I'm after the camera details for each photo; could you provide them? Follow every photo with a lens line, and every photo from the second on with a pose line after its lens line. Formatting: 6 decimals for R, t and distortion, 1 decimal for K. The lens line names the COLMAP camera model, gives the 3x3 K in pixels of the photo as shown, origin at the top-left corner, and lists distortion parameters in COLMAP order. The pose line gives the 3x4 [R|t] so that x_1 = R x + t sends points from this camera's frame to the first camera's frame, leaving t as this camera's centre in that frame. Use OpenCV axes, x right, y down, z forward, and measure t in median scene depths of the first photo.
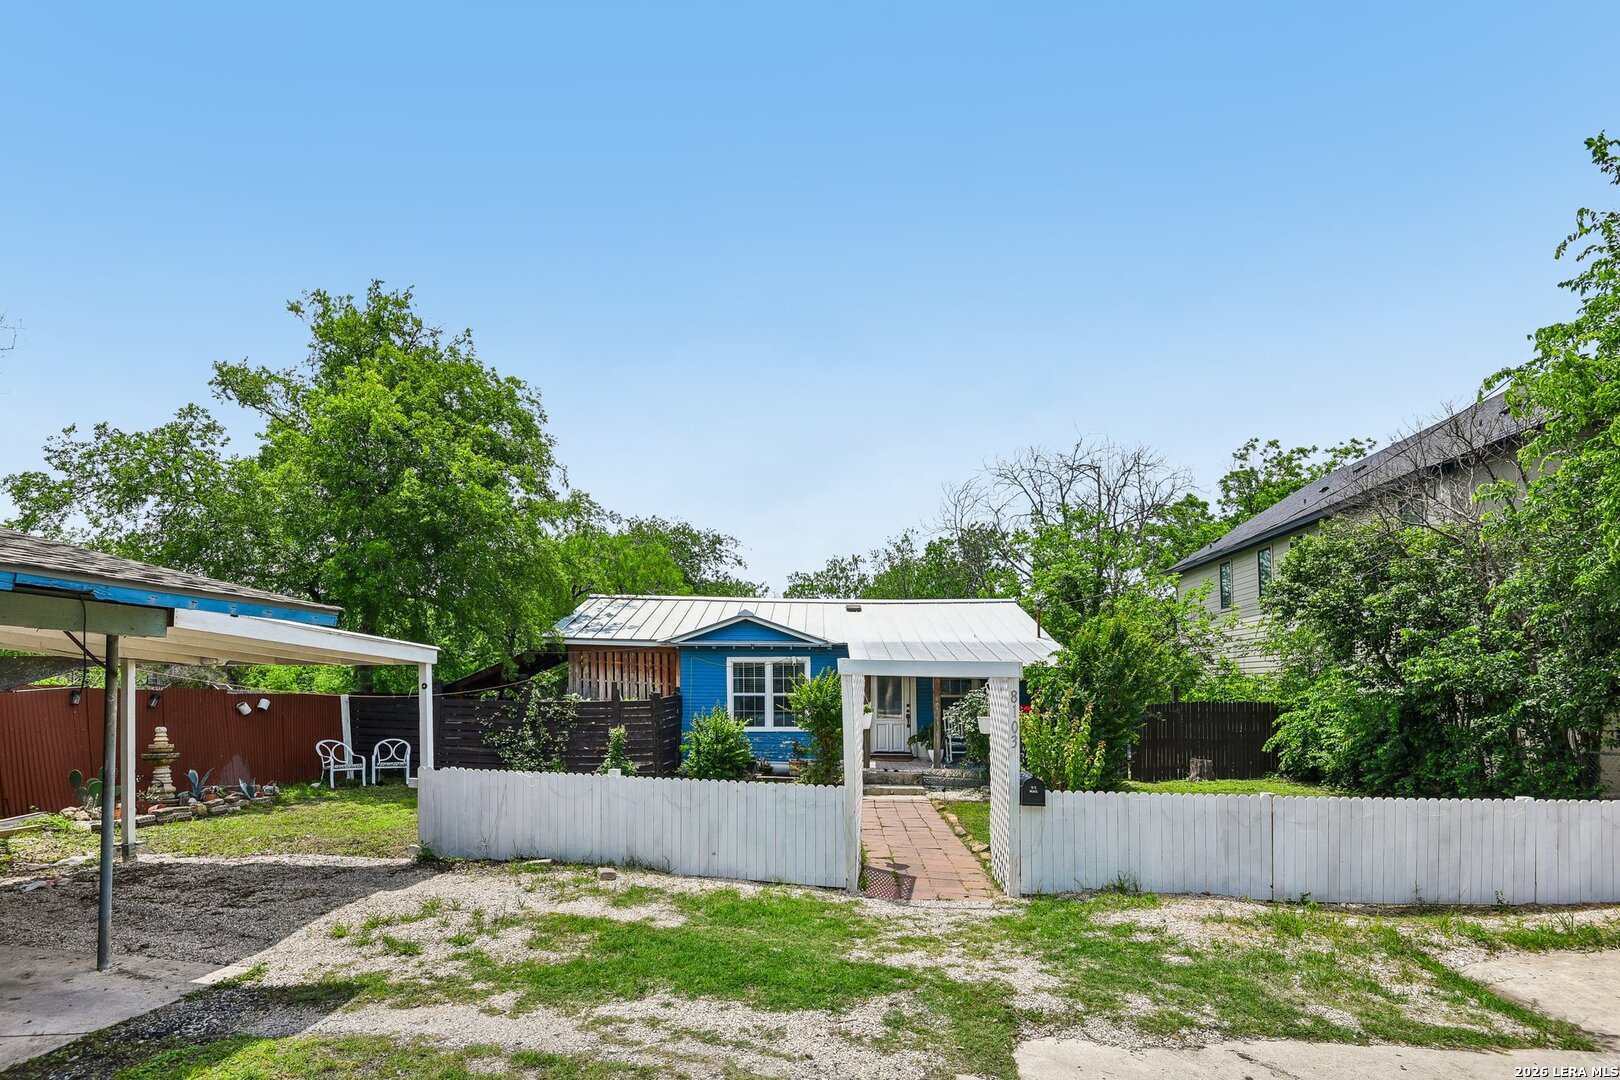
lens RADIAL K [[796.8, 0, 794.4], [0, 796.8, 655.9], [0, 0, 1]] dist [-0.016575, -0.000327]
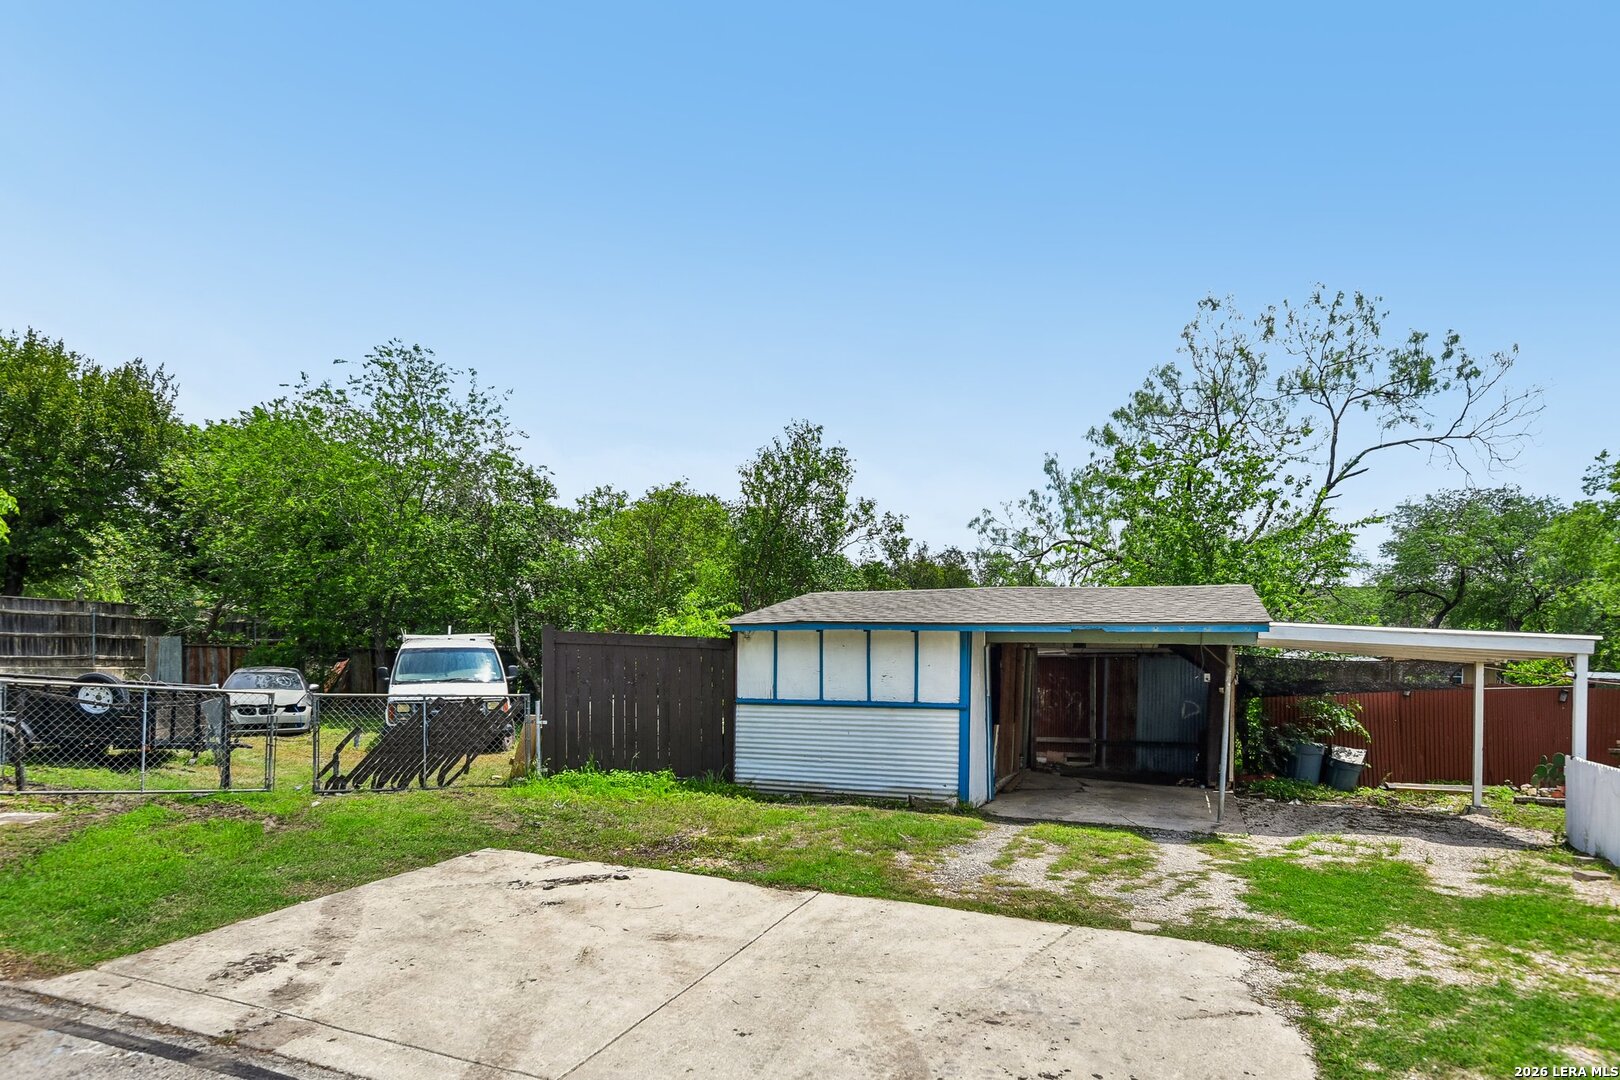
lens RADIAL K [[887.6, 0, 801.0], [0, 887.6, 699.6], [0, 0, 1]] dist [-0.013213, -0.008705]
pose [[-0.275638, 0.010730, -0.961202, 0.409463], [0.015094, 0.999863, 0.006833, 0.021393], [0.961143, -0.012625, -0.275763, 0.175409]]
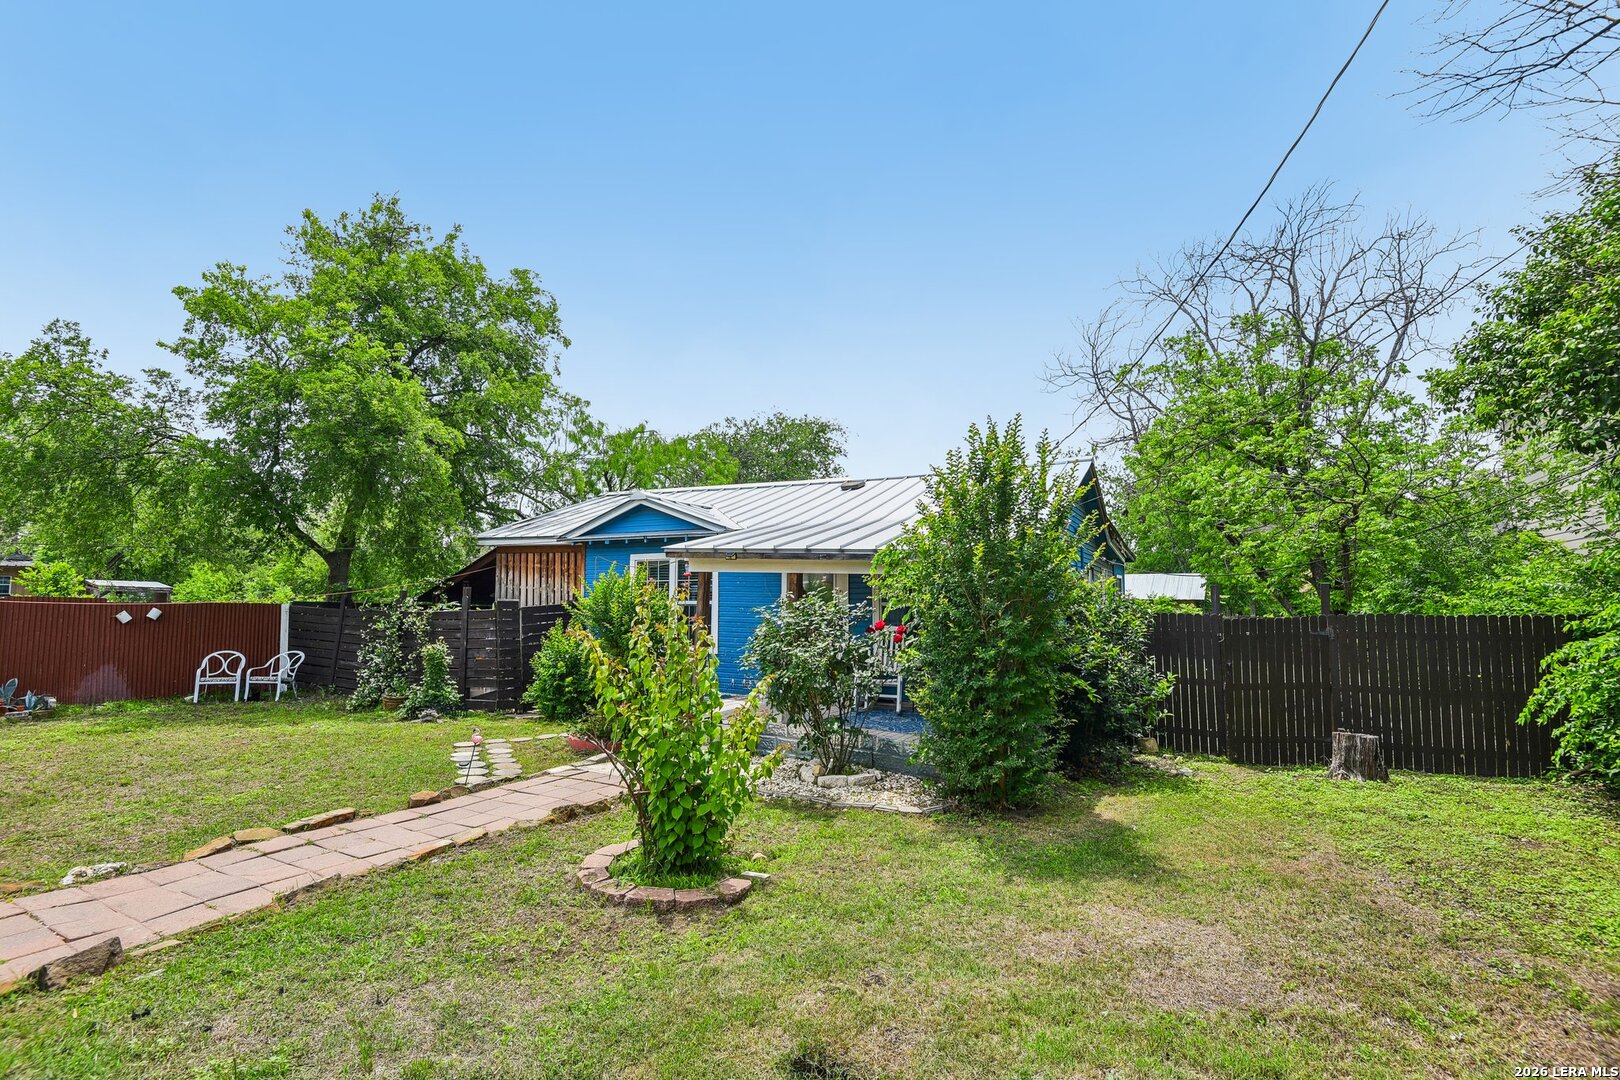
lens RADIAL K [[746.4, 0, 826.9], [0, 746.4, 561.1], [0, 0, 1]] dist [-0.015379, -0.000514]
pose [[0.908598, -0.025854, -0.416871, 0.401126], [0.019189, 0.999612, -0.020173, 0.026550], [0.417231, 0.010330, 0.908742, 0.434677]]
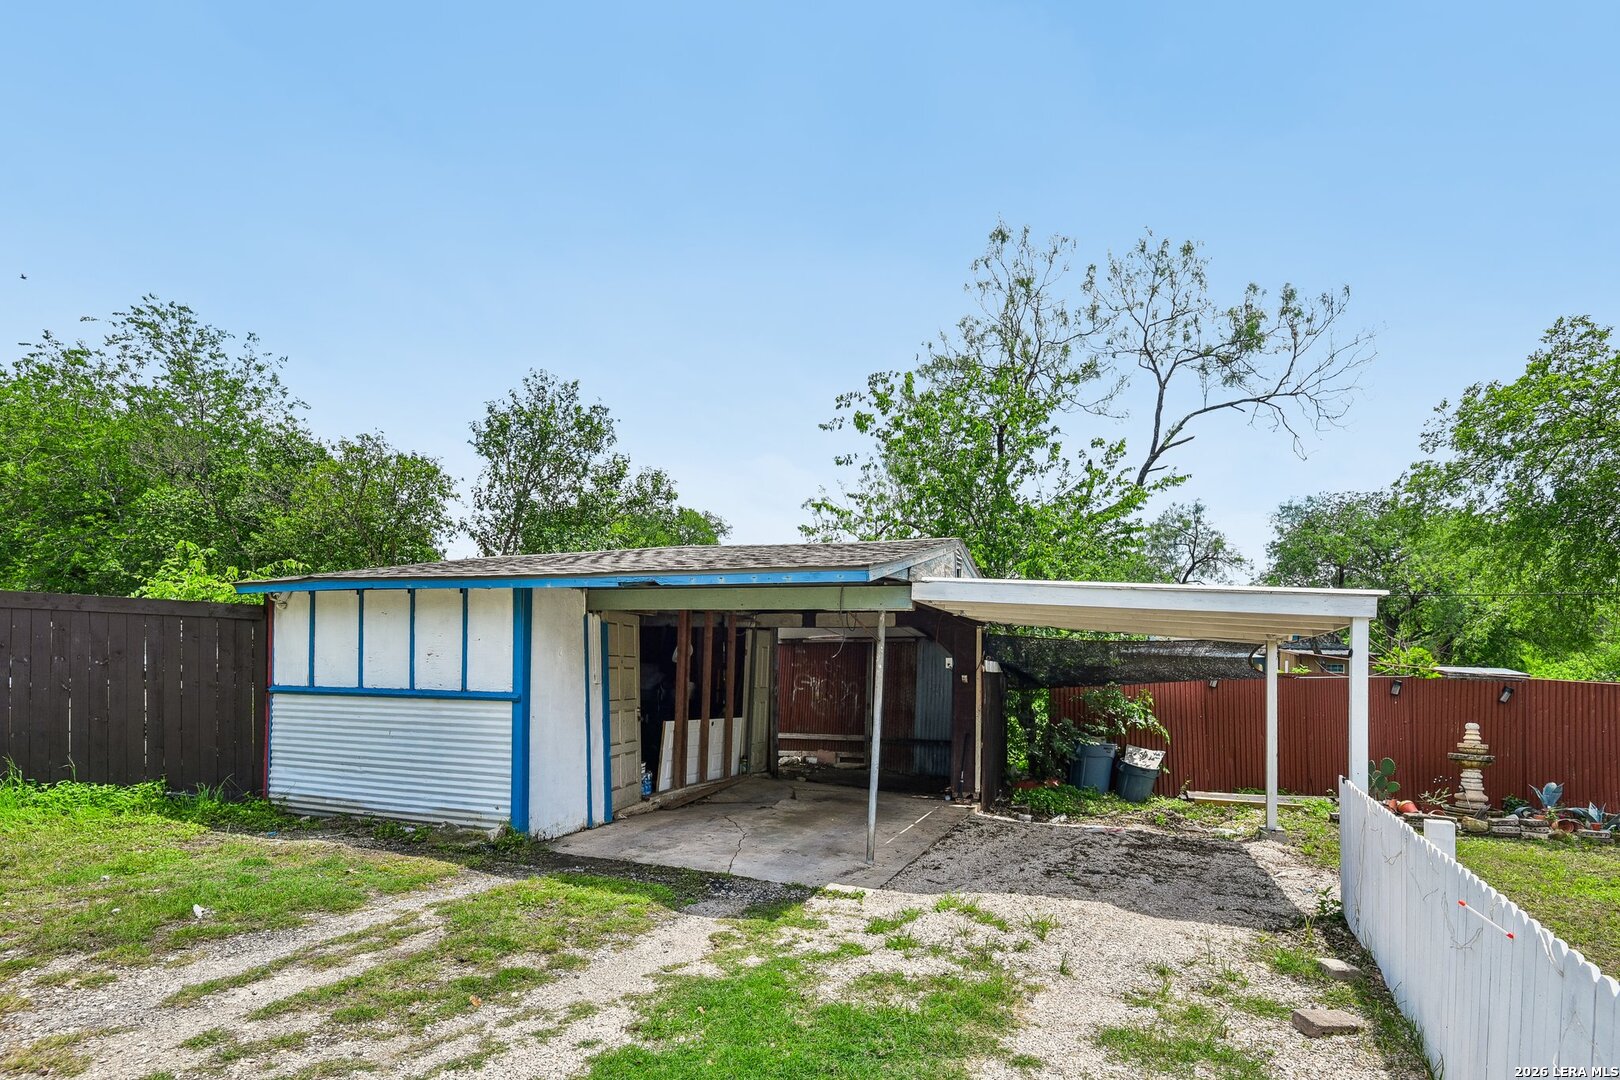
lens RADIAL K [[794.4, 0, 802.4], [0, 794.4, 671.8], [0, 0, 1]] dist [-0.015400, -0.001810]
pose [[-0.253840, -0.016328, -0.967108, 0.126868], [0.011672, 0.999733, -0.019942, 0.029198], [0.967176, -0.016350, -0.253581, 0.349730]]
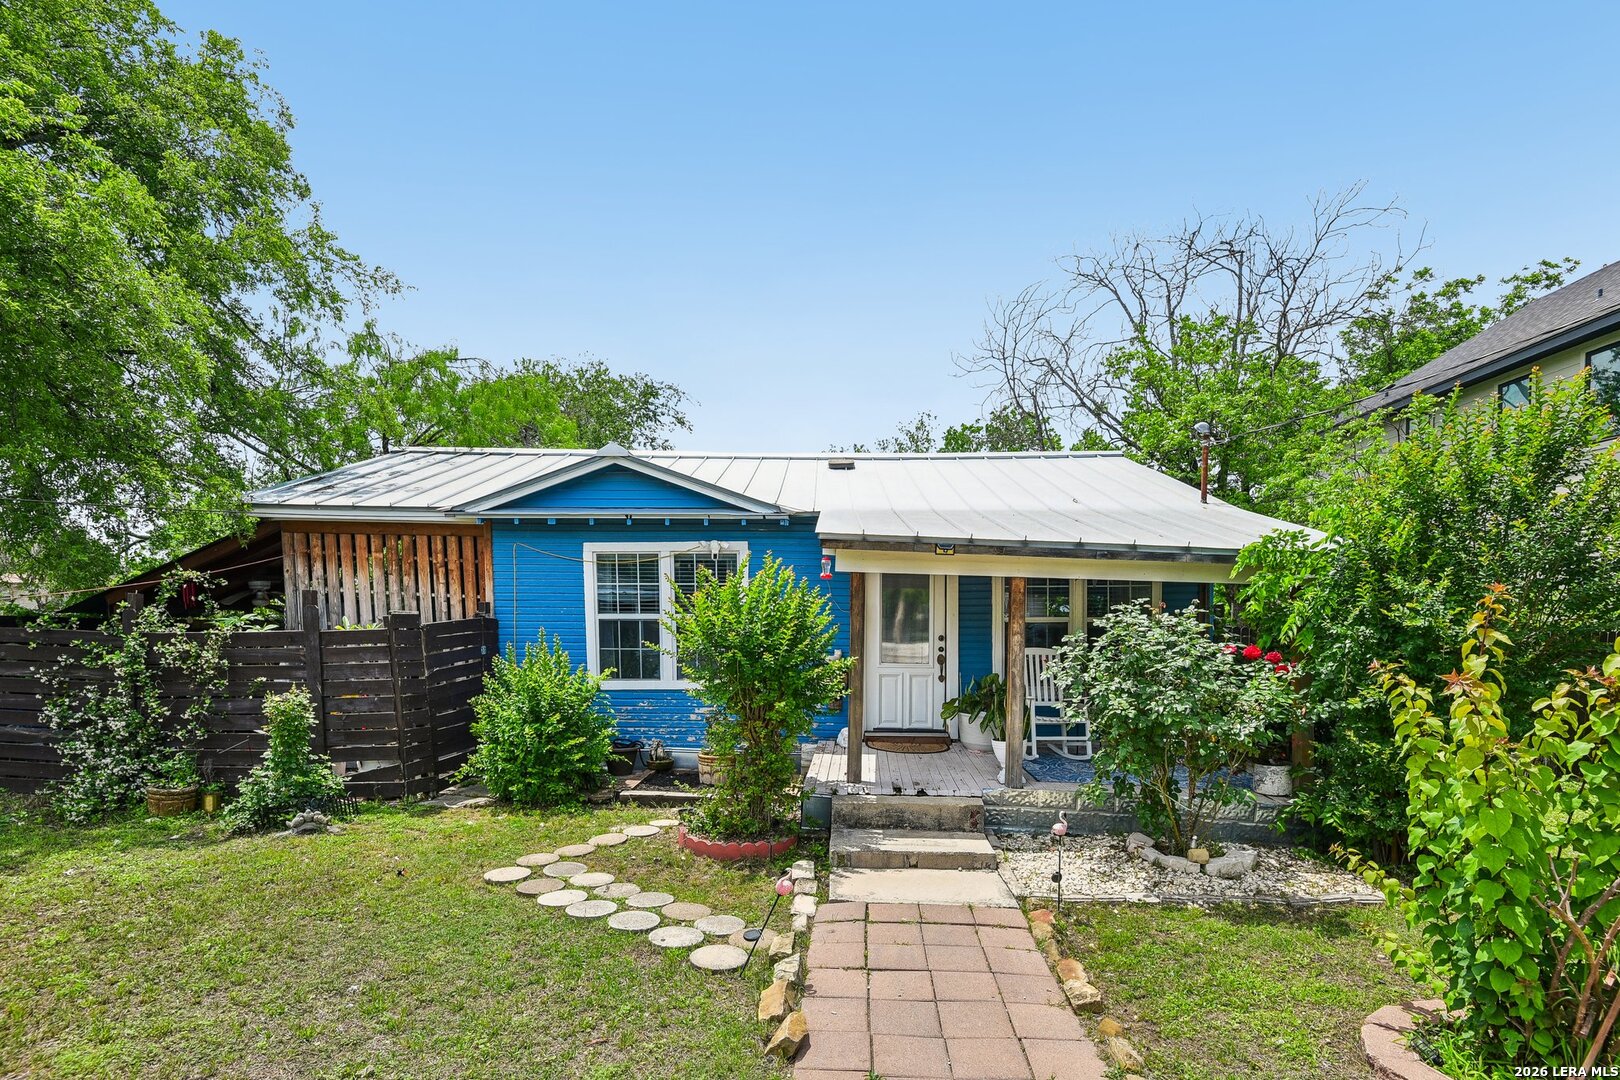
lens RADIAL K [[794.4, 0, 802.4], [0, 794.4, 671.8], [0, 0, 1]] dist [-0.015400, -0.001810]
pose [[0.999992, -0.001459, 0.003693, 0.053532], [0.001010, 0.992909, 0.118869, 0.023863], [-0.003840, -0.118865, 0.992903, 0.505578]]
